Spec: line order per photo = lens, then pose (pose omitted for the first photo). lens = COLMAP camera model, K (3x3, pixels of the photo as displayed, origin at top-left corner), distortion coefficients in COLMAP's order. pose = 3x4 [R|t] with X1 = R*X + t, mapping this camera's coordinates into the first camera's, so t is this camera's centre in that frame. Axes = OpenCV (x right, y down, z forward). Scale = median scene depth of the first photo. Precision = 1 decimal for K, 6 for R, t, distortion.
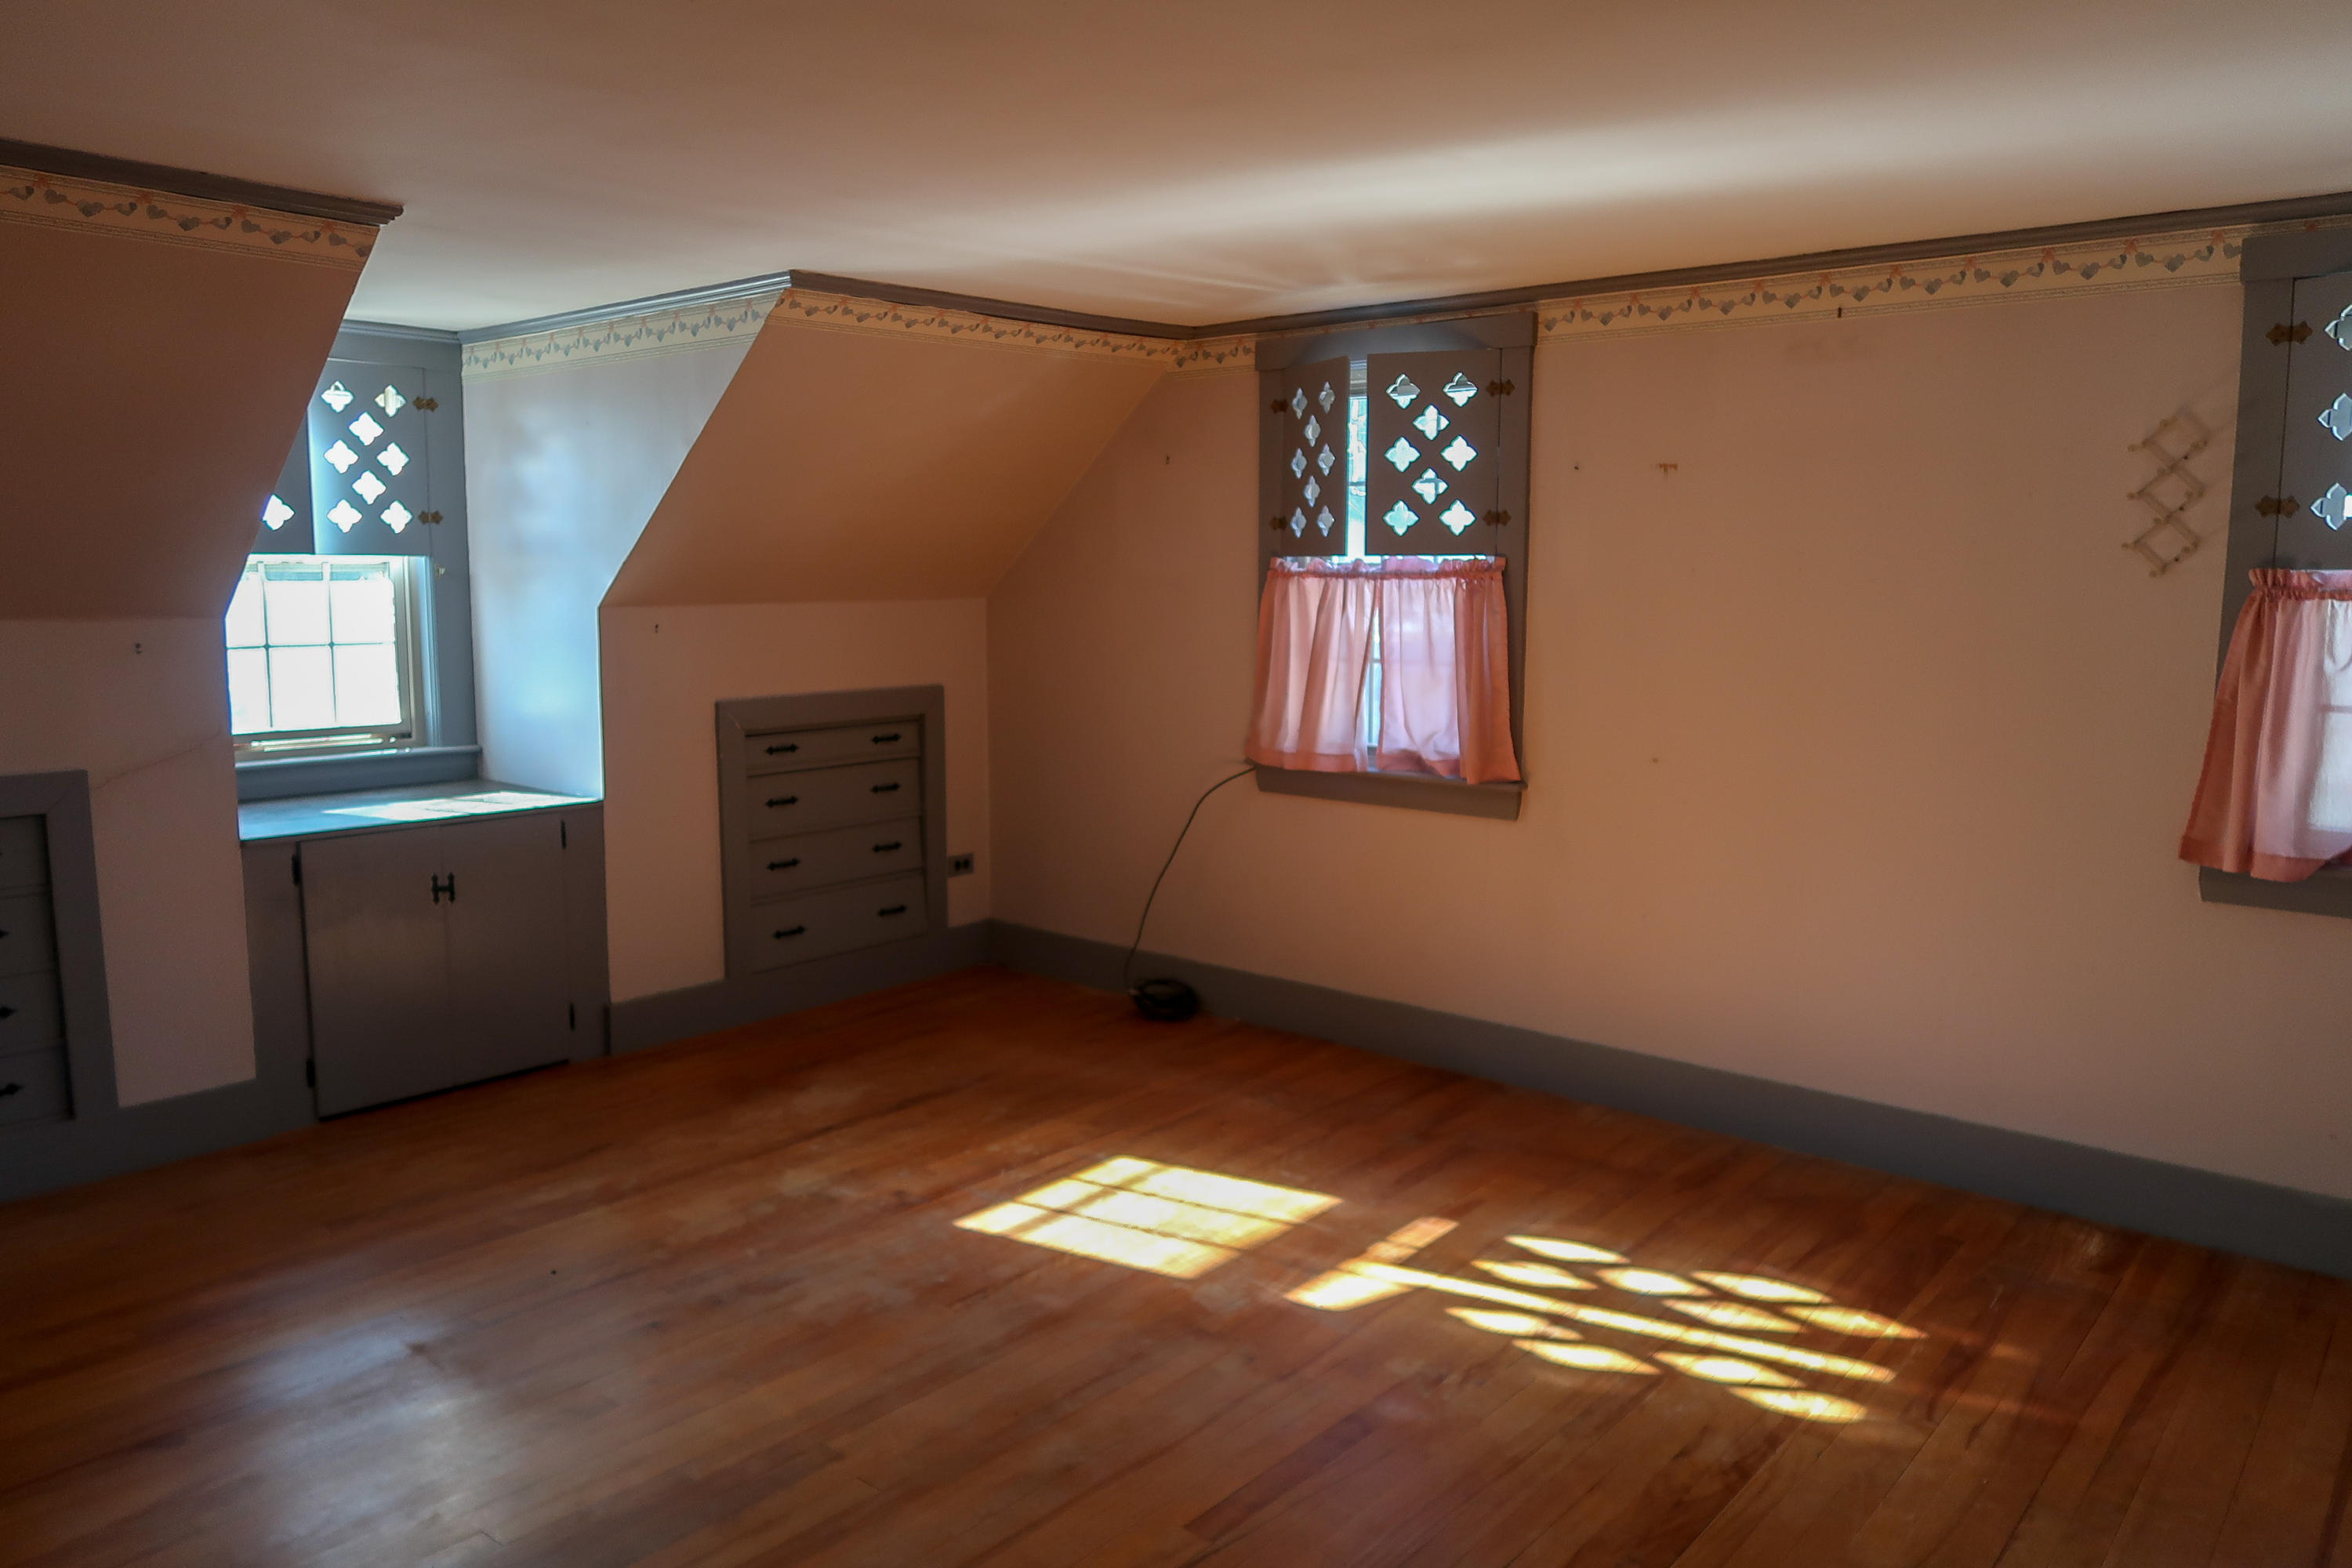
lens RADIAL K [[1613.7, 0, 1176.0], [0, 1613.7, 784.0], [0, 0, 1]] dist [-0.116336, 0.003164]
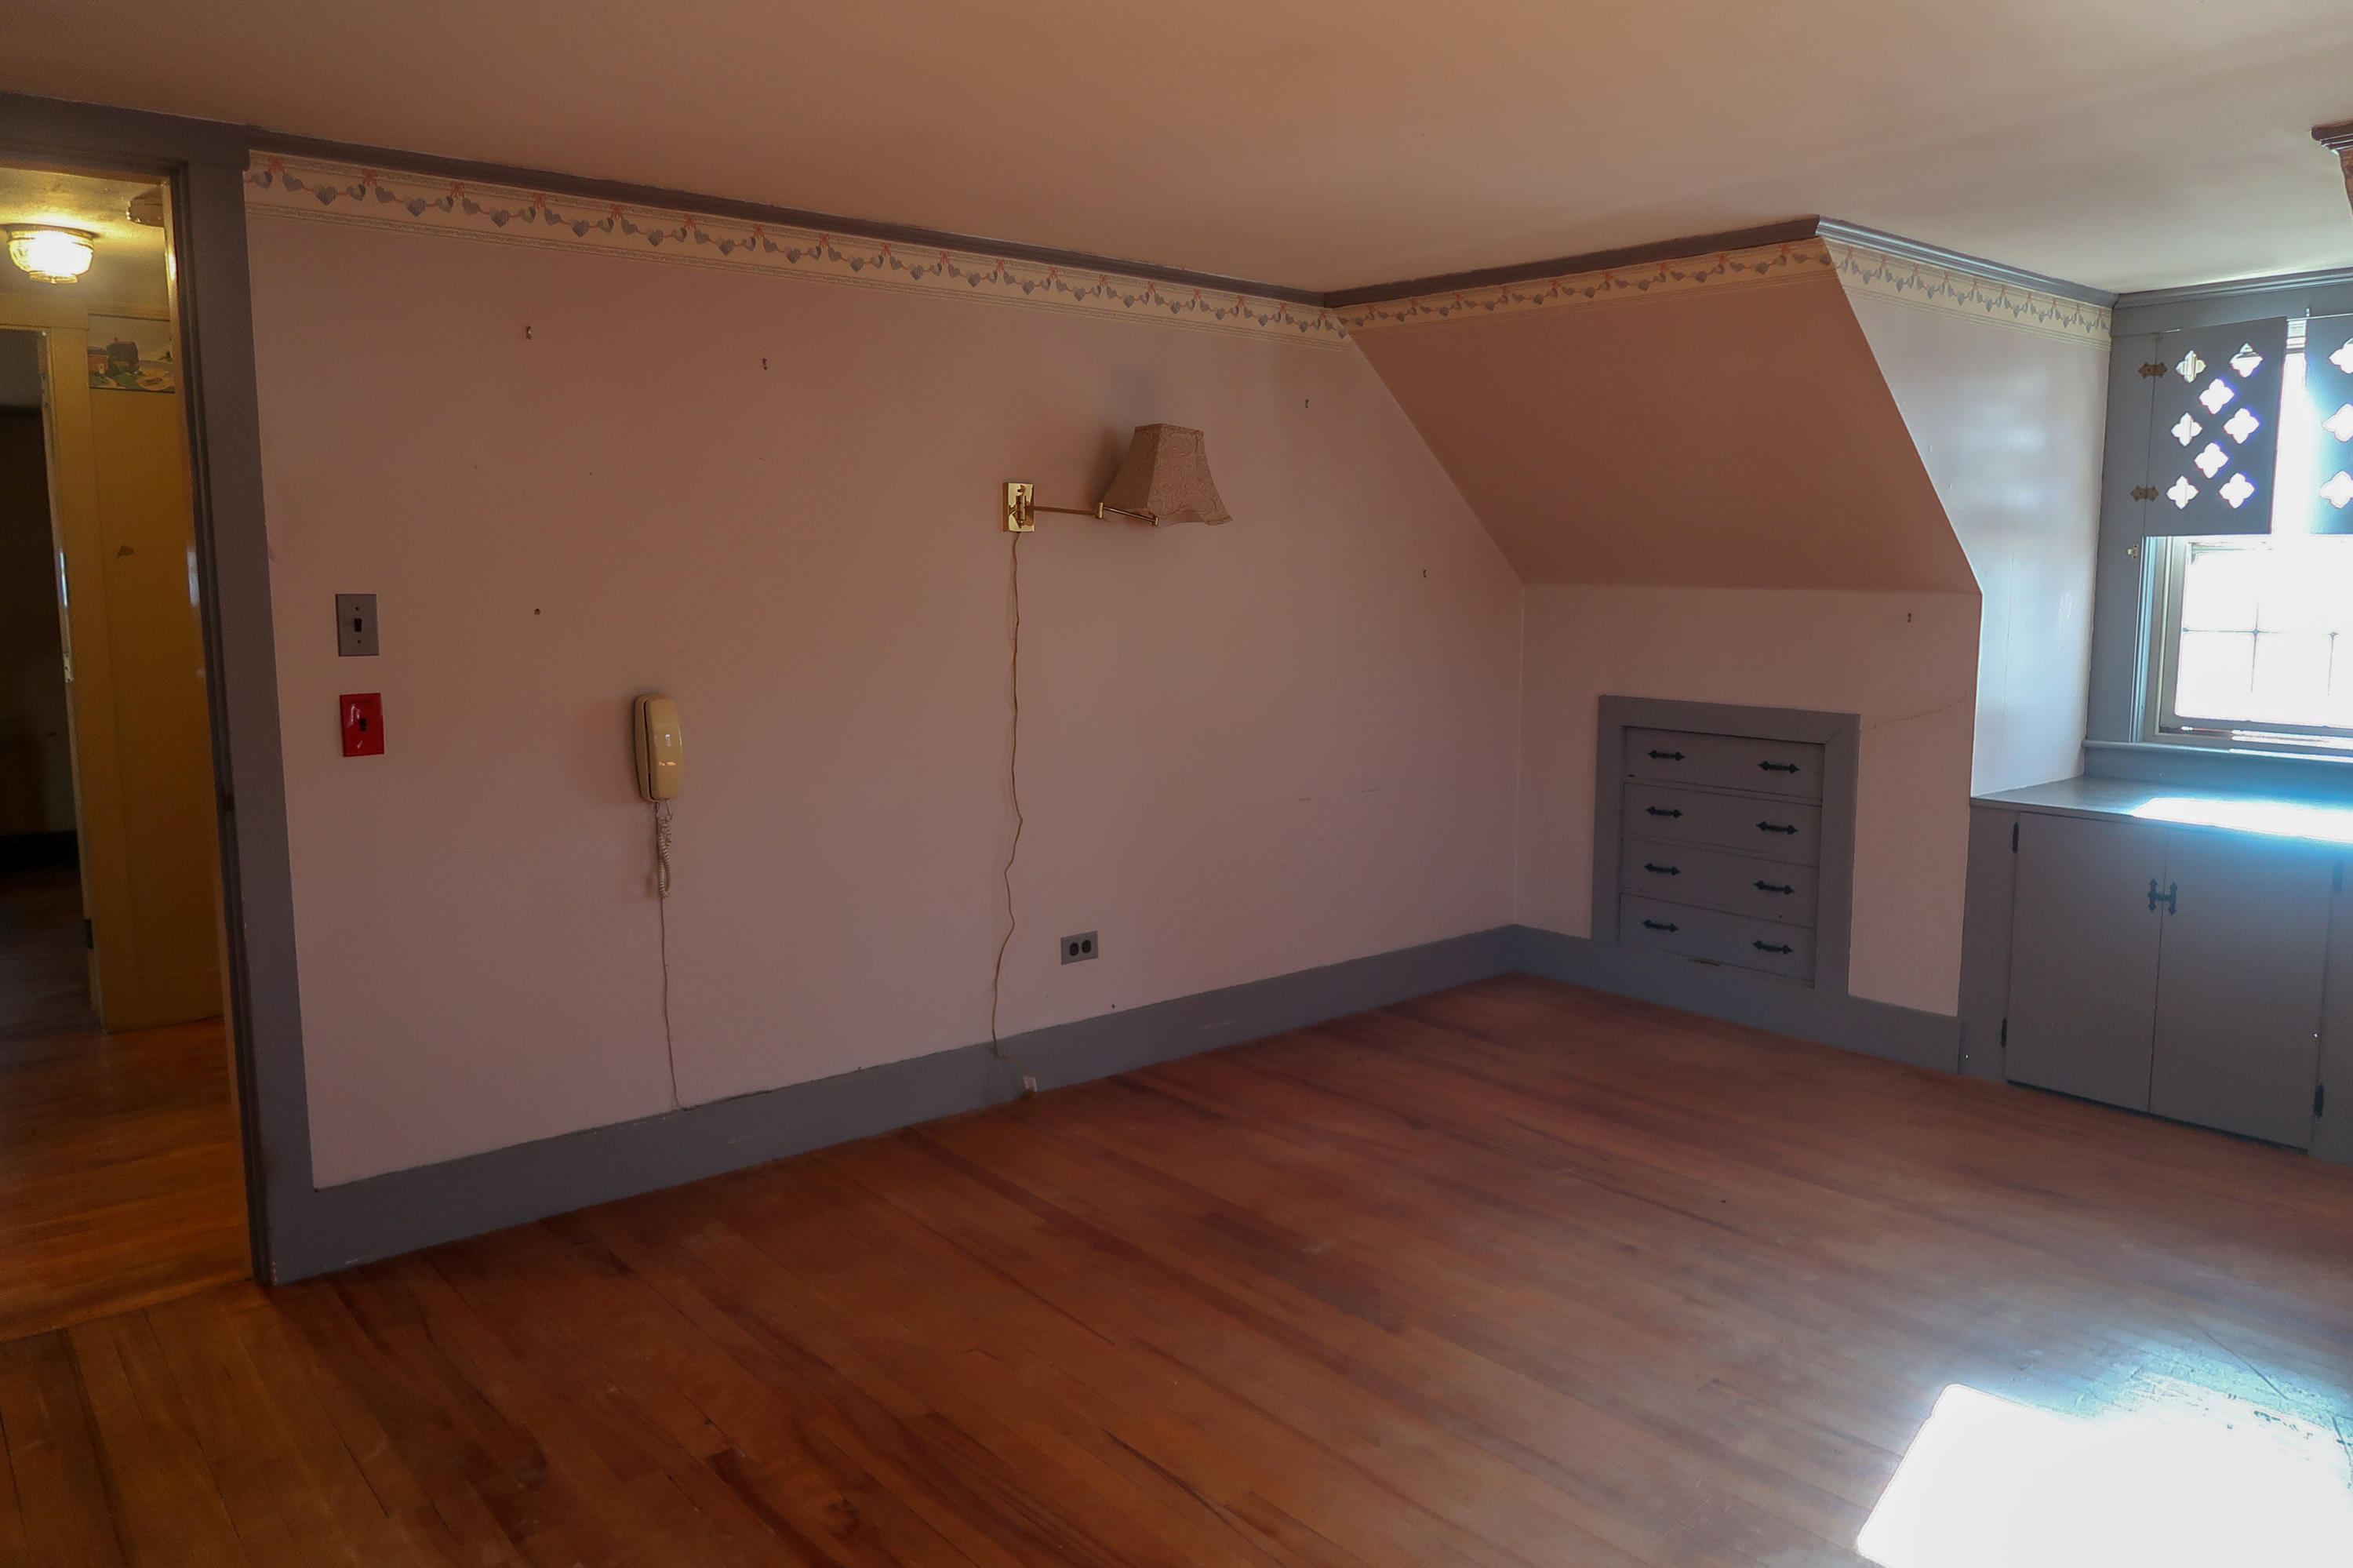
lens RADIAL K [[1631.6, 0, 1216.2], [0, 1631.6, 754.5], [0, 0, 1]] dist [-0.002840, -0.002166]
pose [[-0.161114, 0.121359, -0.979446, 0.603897], [-0.120017, 0.982637, 0.141496, -0.092811], [0.979611, 0.140347, -0.143751, 0.639823]]
